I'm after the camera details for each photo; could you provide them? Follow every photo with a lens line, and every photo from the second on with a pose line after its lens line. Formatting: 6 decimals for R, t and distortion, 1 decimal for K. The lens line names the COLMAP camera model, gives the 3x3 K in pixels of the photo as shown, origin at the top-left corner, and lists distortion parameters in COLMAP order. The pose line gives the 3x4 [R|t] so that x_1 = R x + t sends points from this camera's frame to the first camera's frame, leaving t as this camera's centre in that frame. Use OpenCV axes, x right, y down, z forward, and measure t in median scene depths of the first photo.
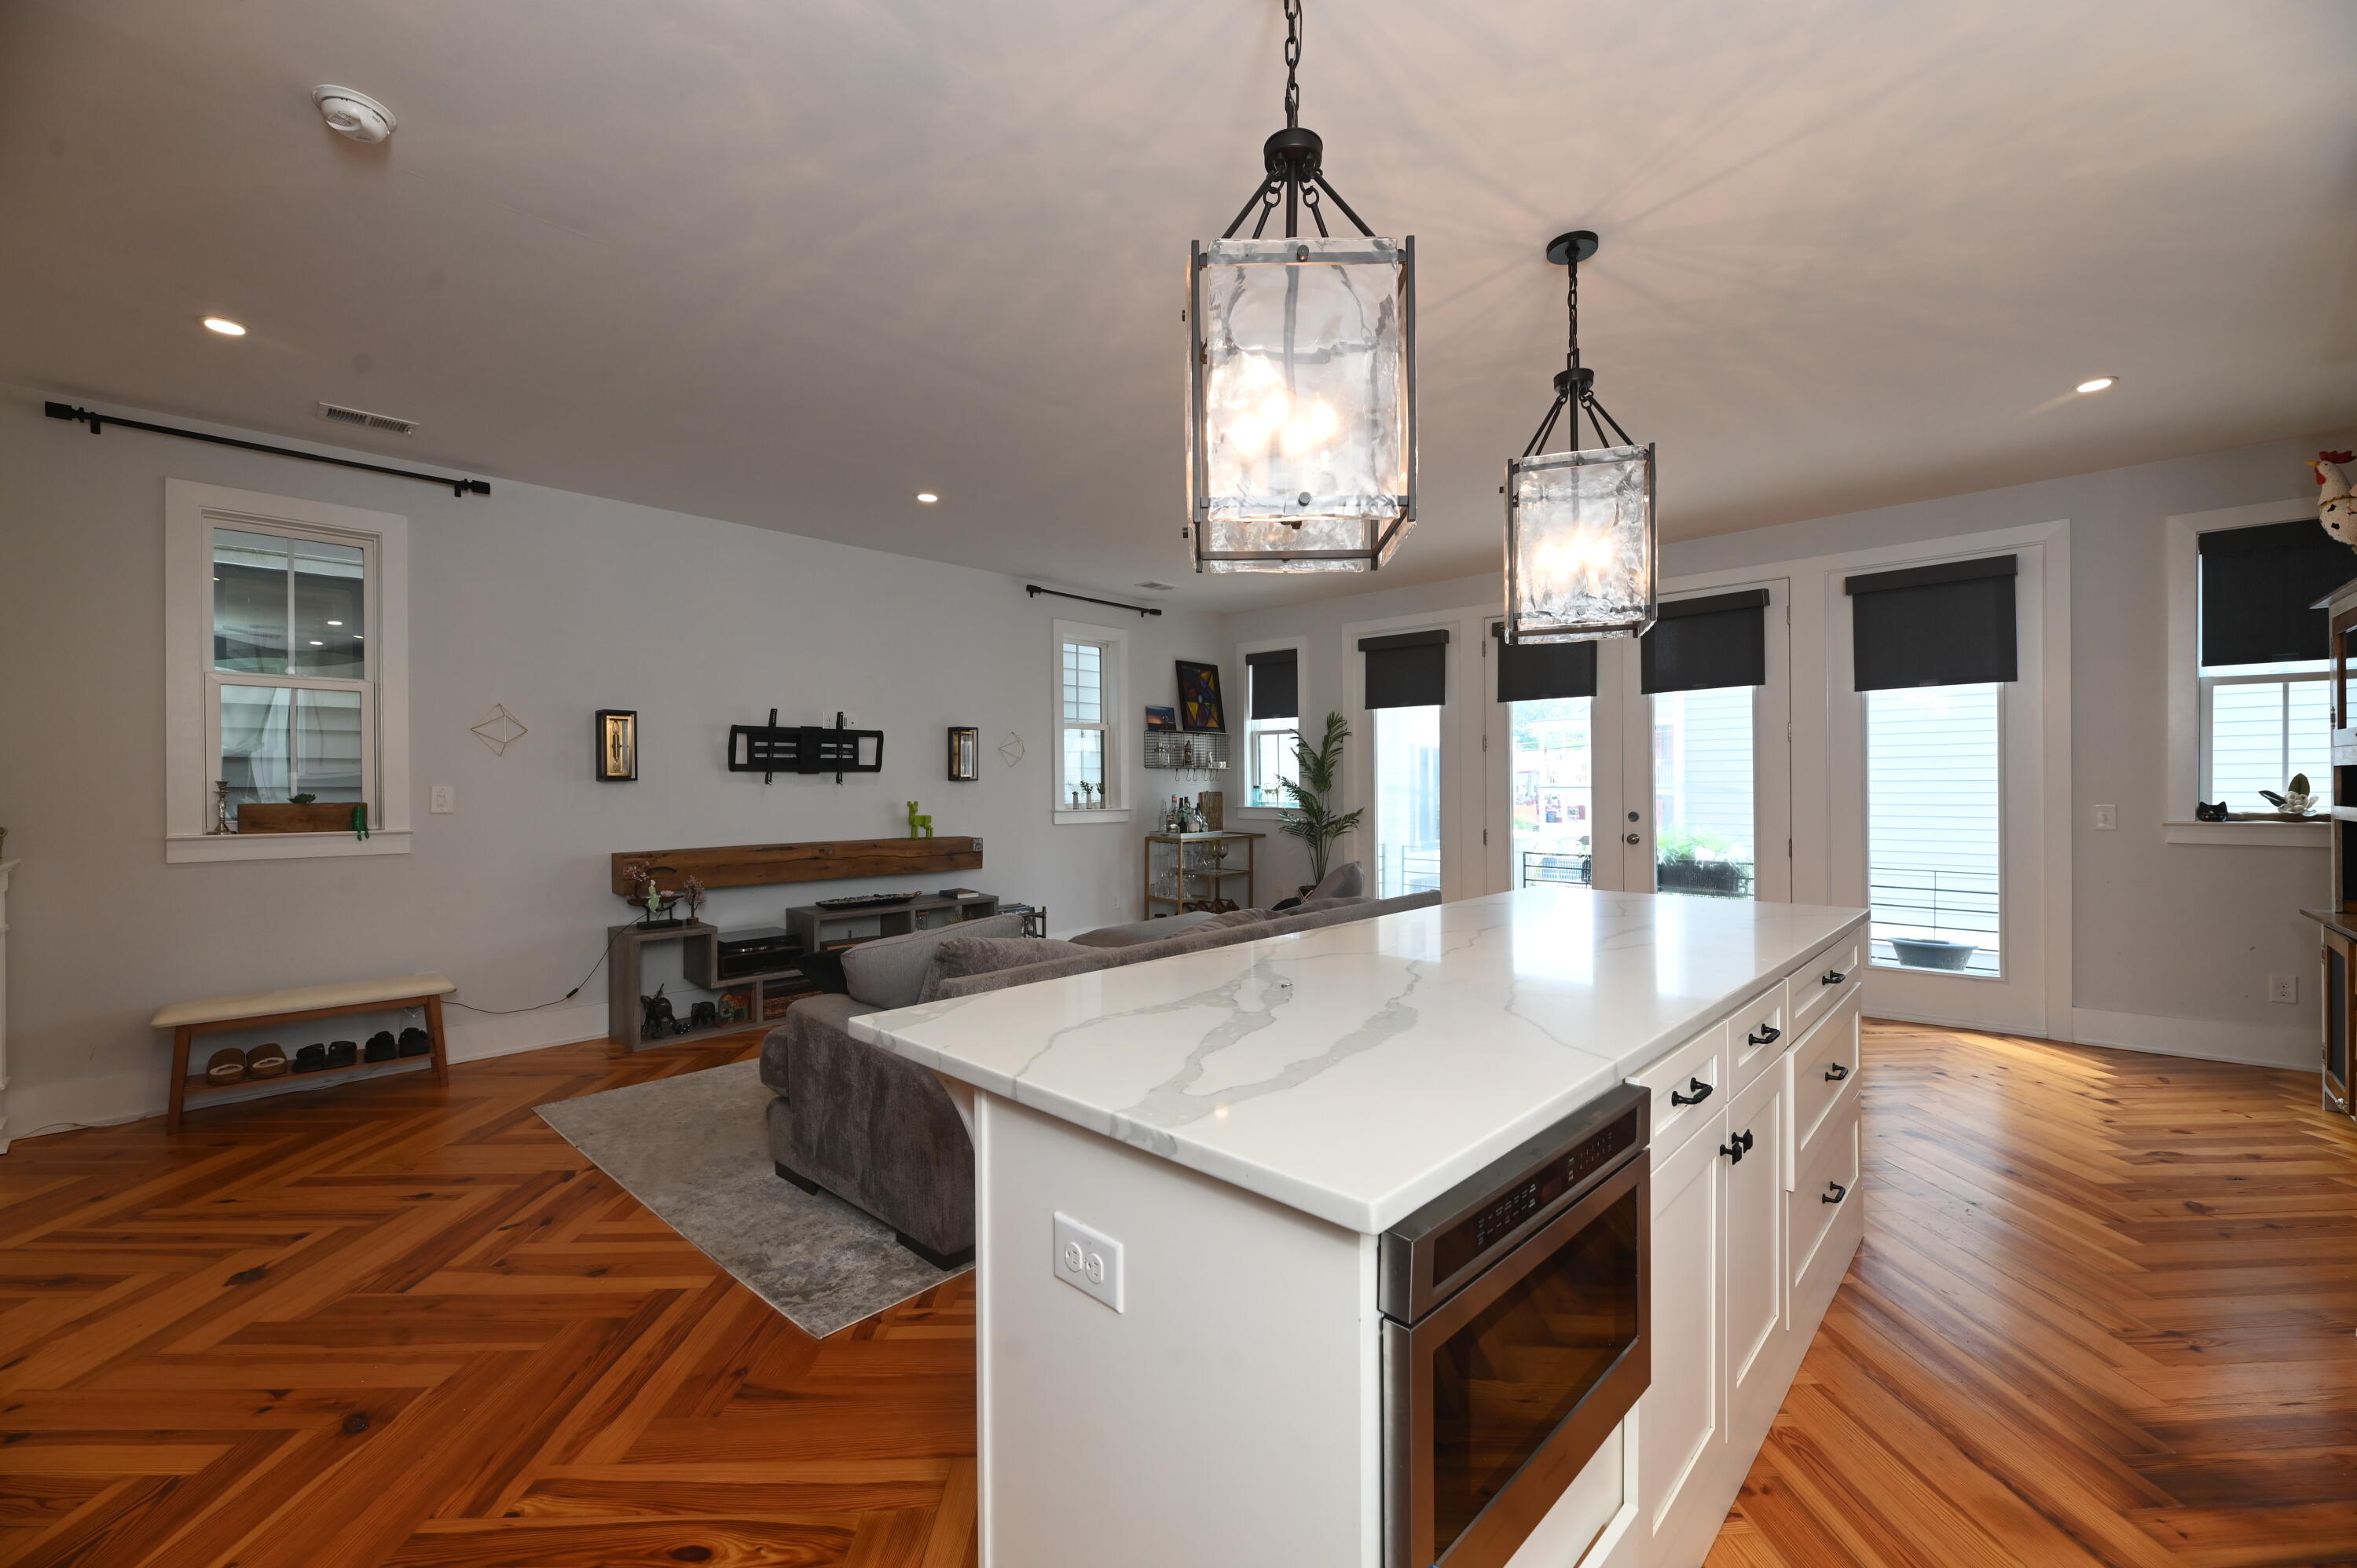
lens RADIAL K [[941.4, 0, 1179.9], [0, 941.4, 788.7], [0, 0, 1]] dist [0.001155, -0.003964]
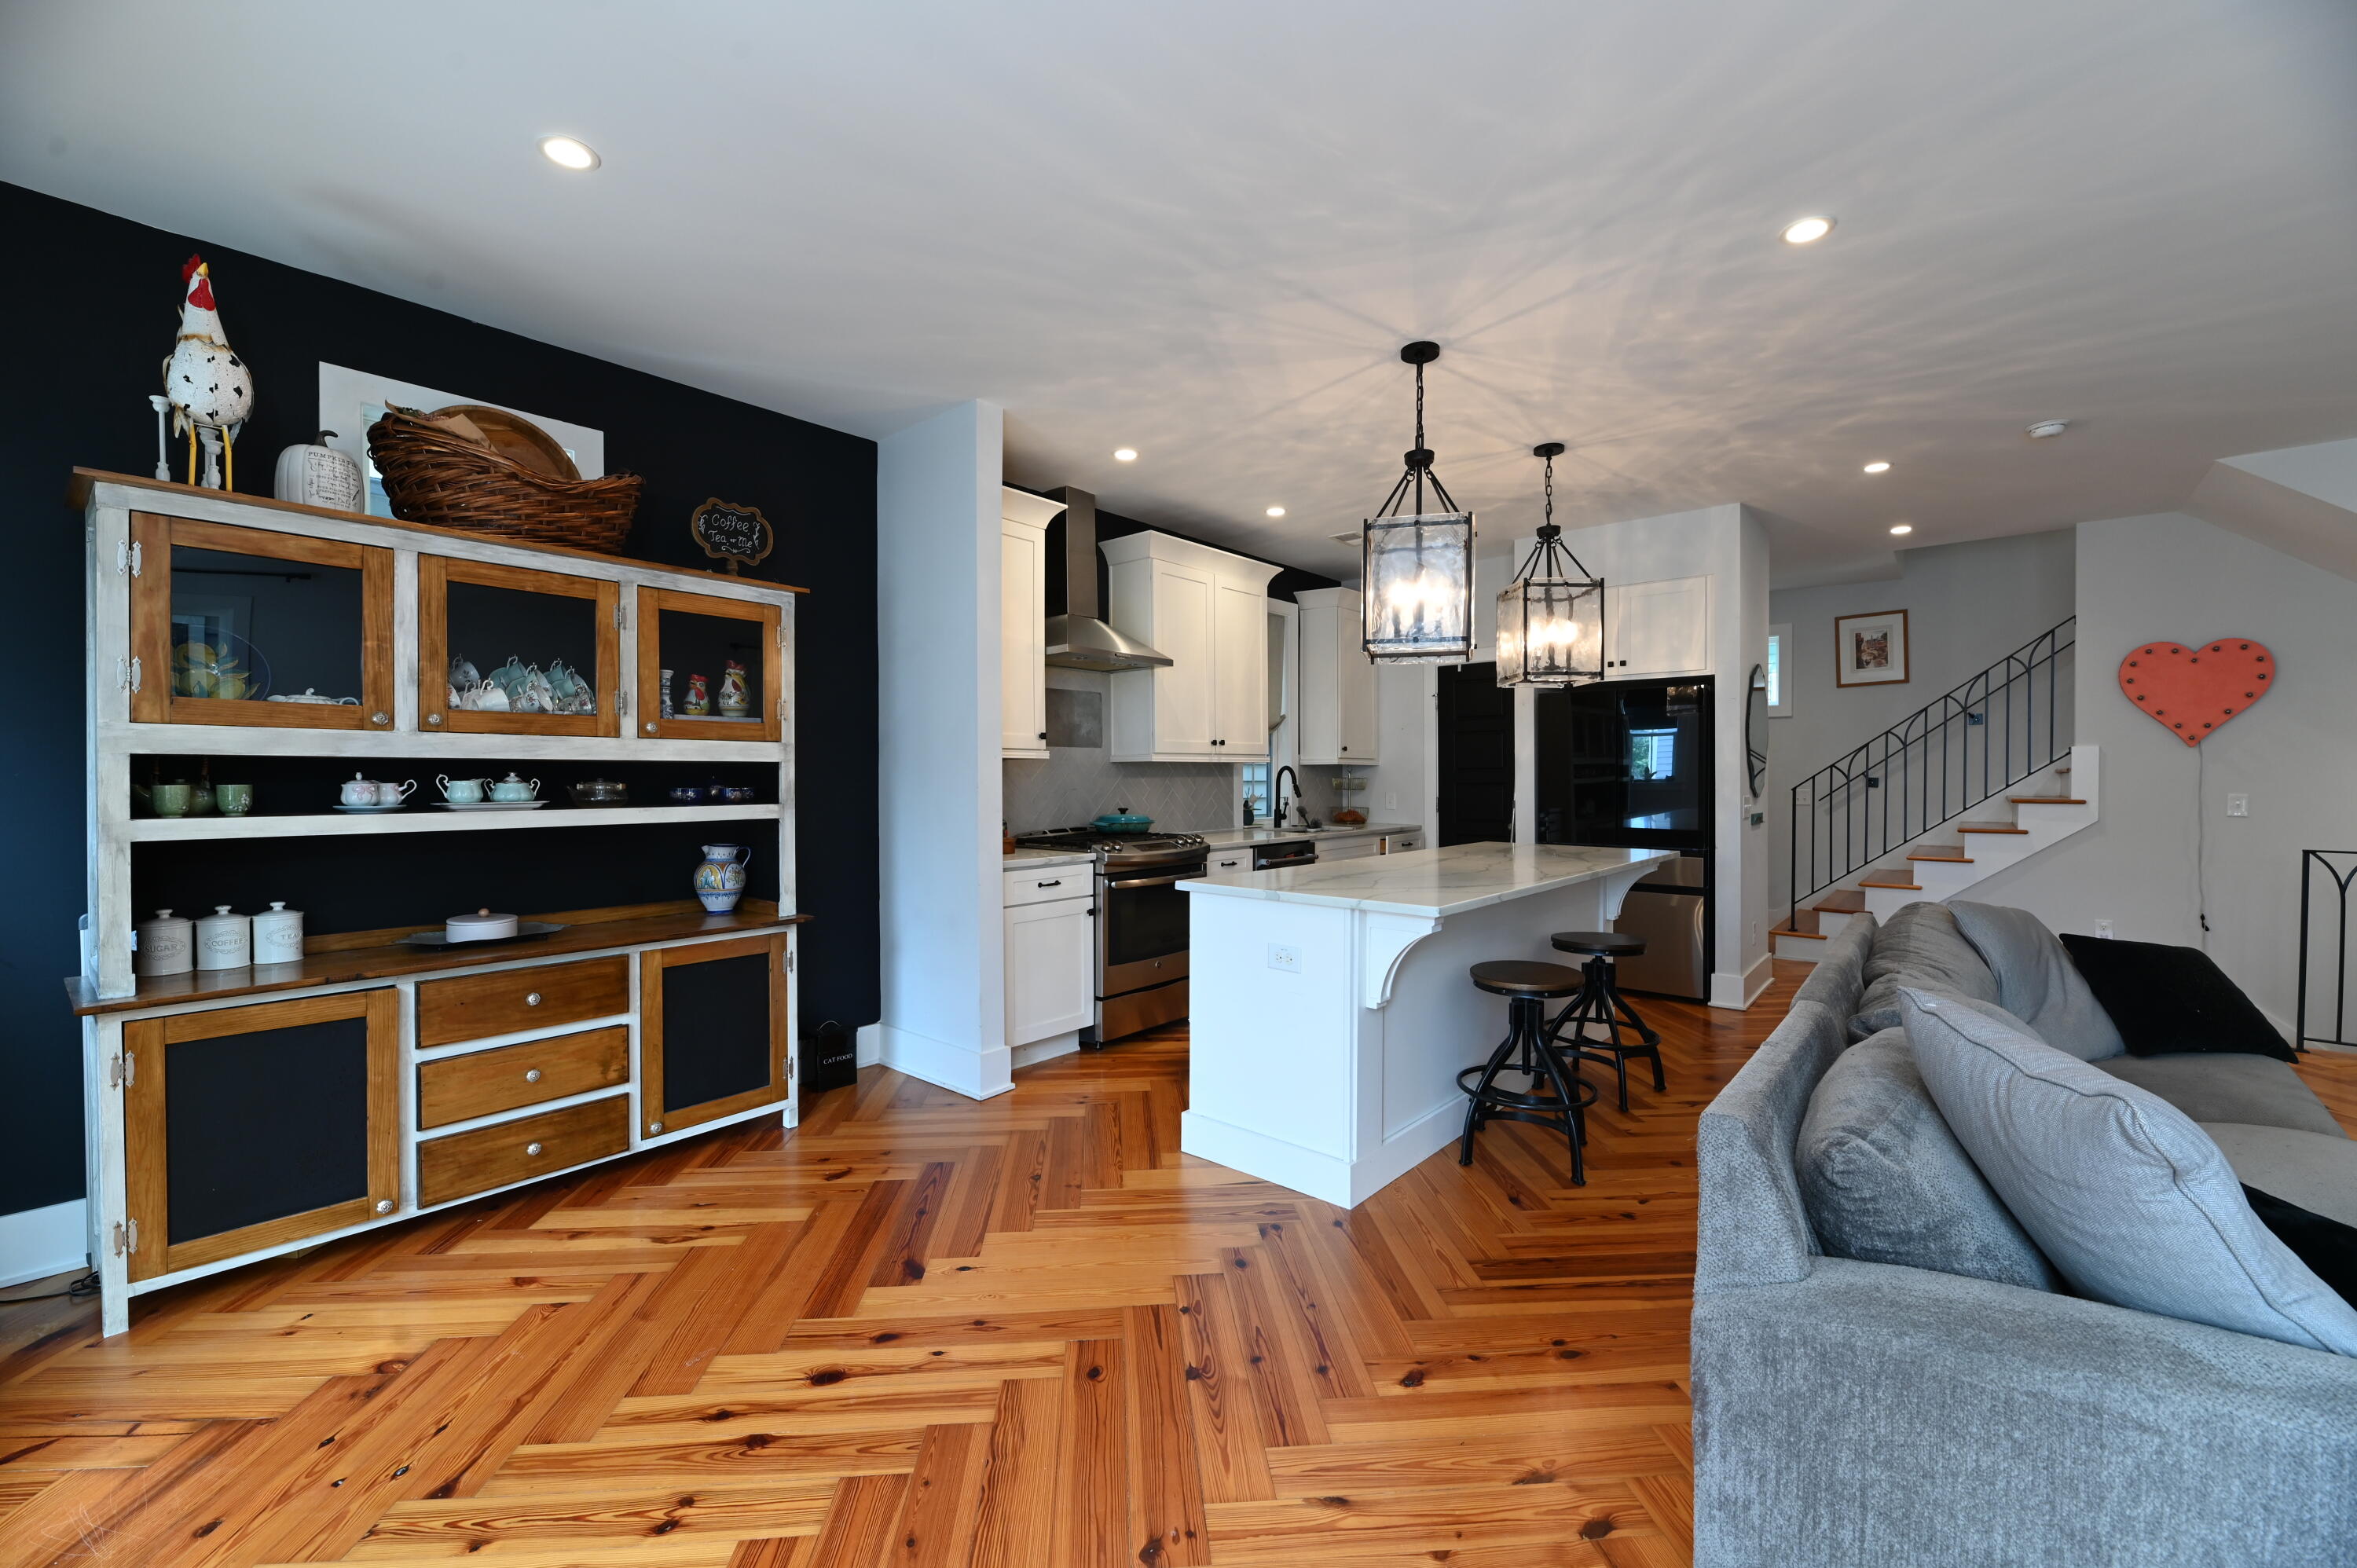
lens RADIAL K [[941.4, 0, 1180.0], [0, 941.4, 789.5], [0, 0, 1]] dist [0.001155, -0.003964]
pose [[-0.998659, 0.007767, -0.051185, 0.366484], [0.006915, 0.999835, 0.016804, -0.004282], [0.051307, 0.016428, -0.998548, 1.021608]]
